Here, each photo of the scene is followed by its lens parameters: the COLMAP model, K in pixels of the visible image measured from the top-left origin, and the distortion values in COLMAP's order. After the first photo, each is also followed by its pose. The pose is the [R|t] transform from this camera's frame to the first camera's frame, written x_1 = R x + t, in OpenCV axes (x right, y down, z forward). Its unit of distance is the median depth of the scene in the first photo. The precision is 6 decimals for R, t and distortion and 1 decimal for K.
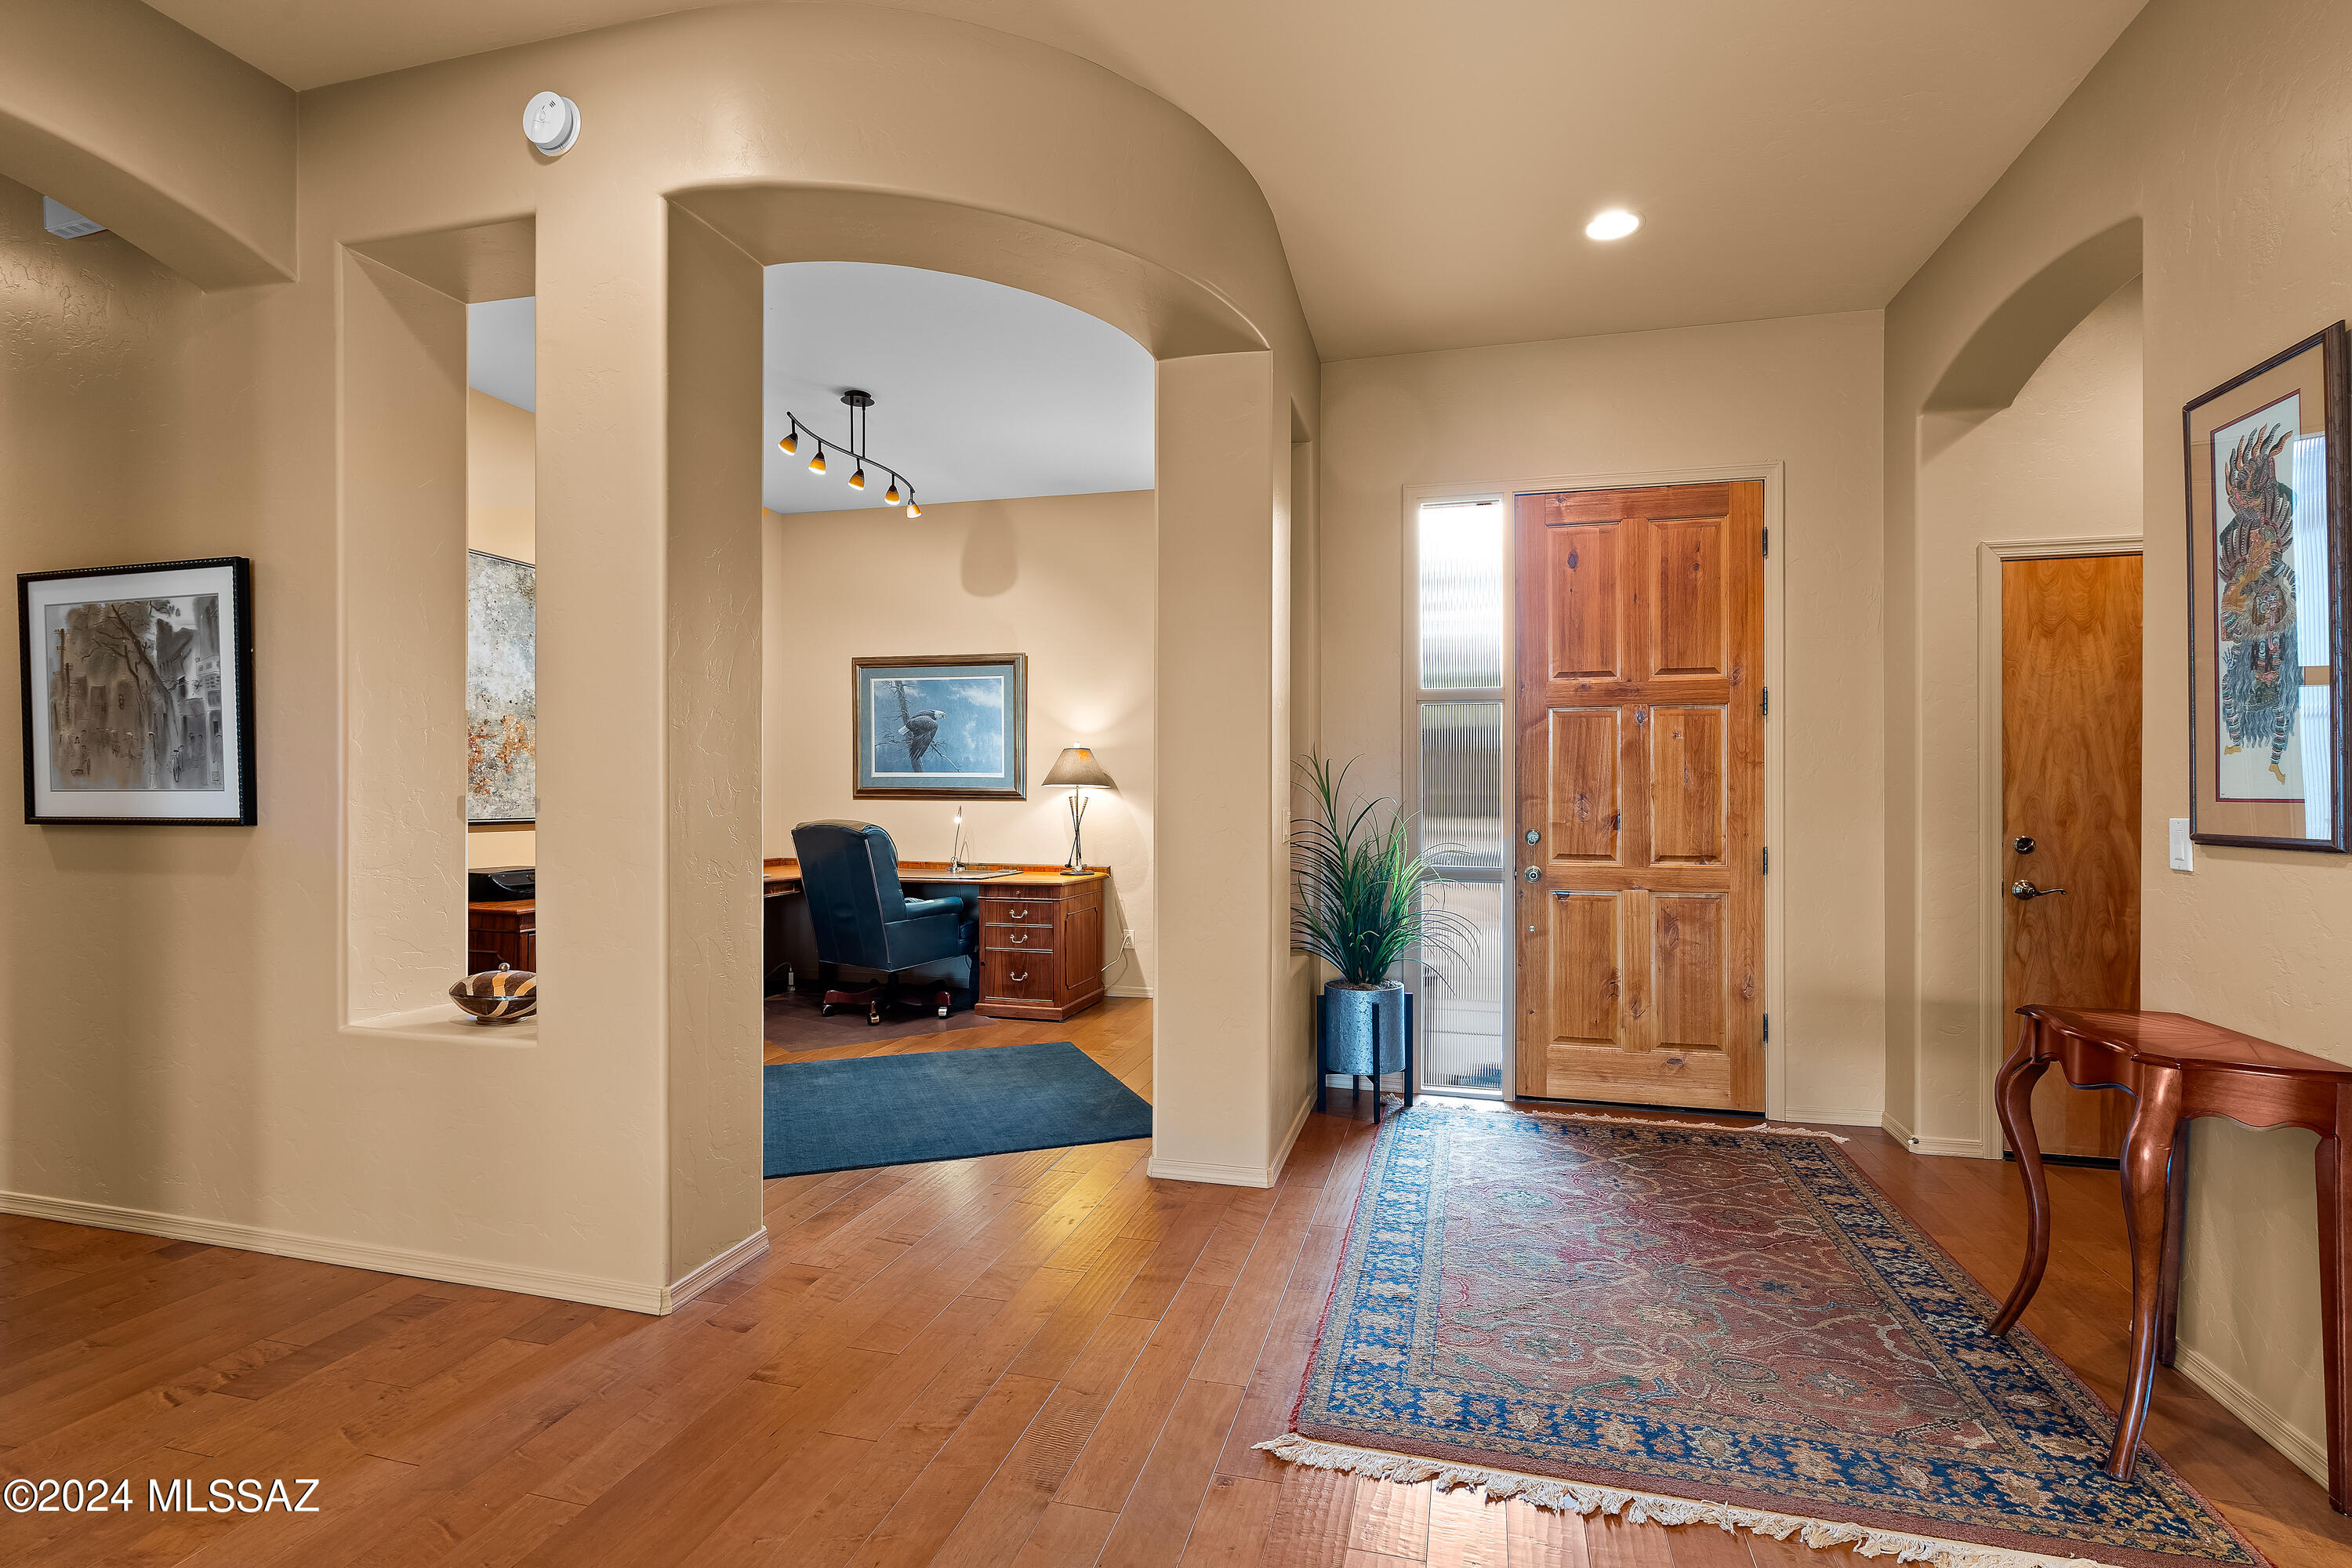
lens RADIAL K [[1098.2, 0, 1190.3], [0, 1098.2, 784.1], [0, 0, 1]] dist [-0.006346, 0.003465]
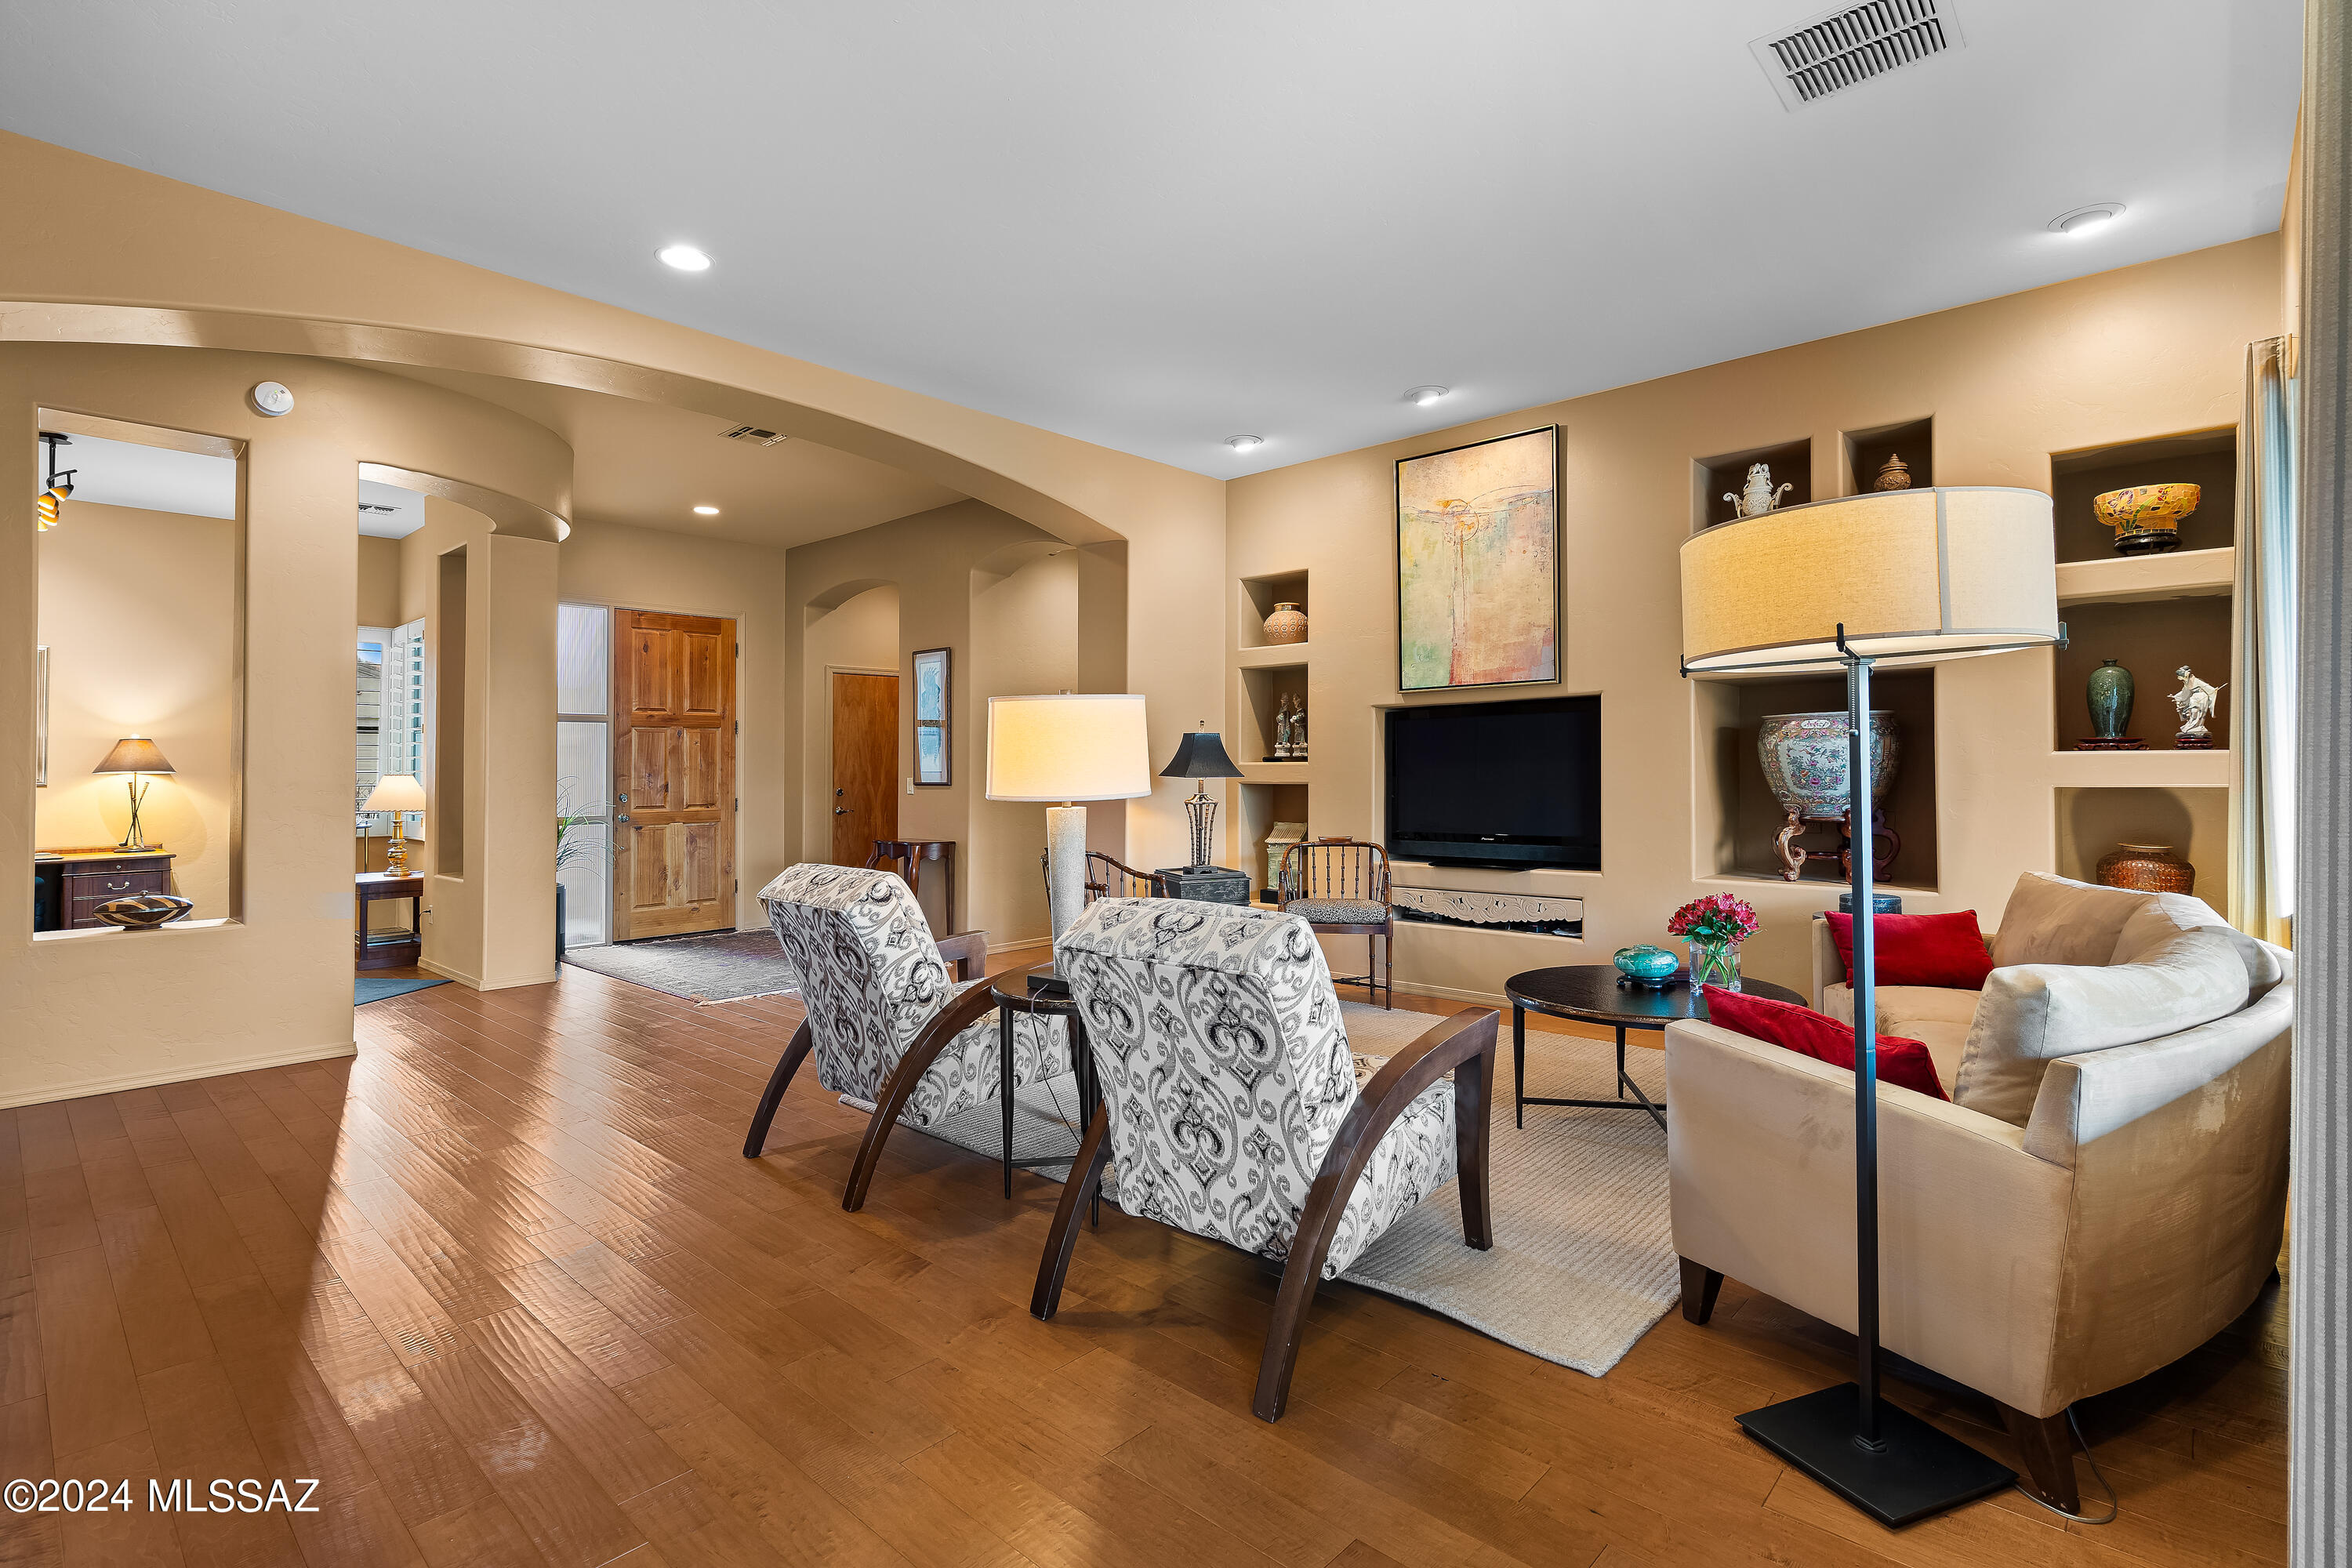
lens RADIAL K [[1098.2, 0, 1182.0], [0, 1098.2, 753.7], [0, 0, 1]] dist [-0.006346, 0.003465]
pose [[0.458235, 0.003486, 0.888824, -0.902085], [0.003187, 0.999979, -0.005565, -0.011166], [-0.888825, 0.005383, 0.458214, -0.672202]]
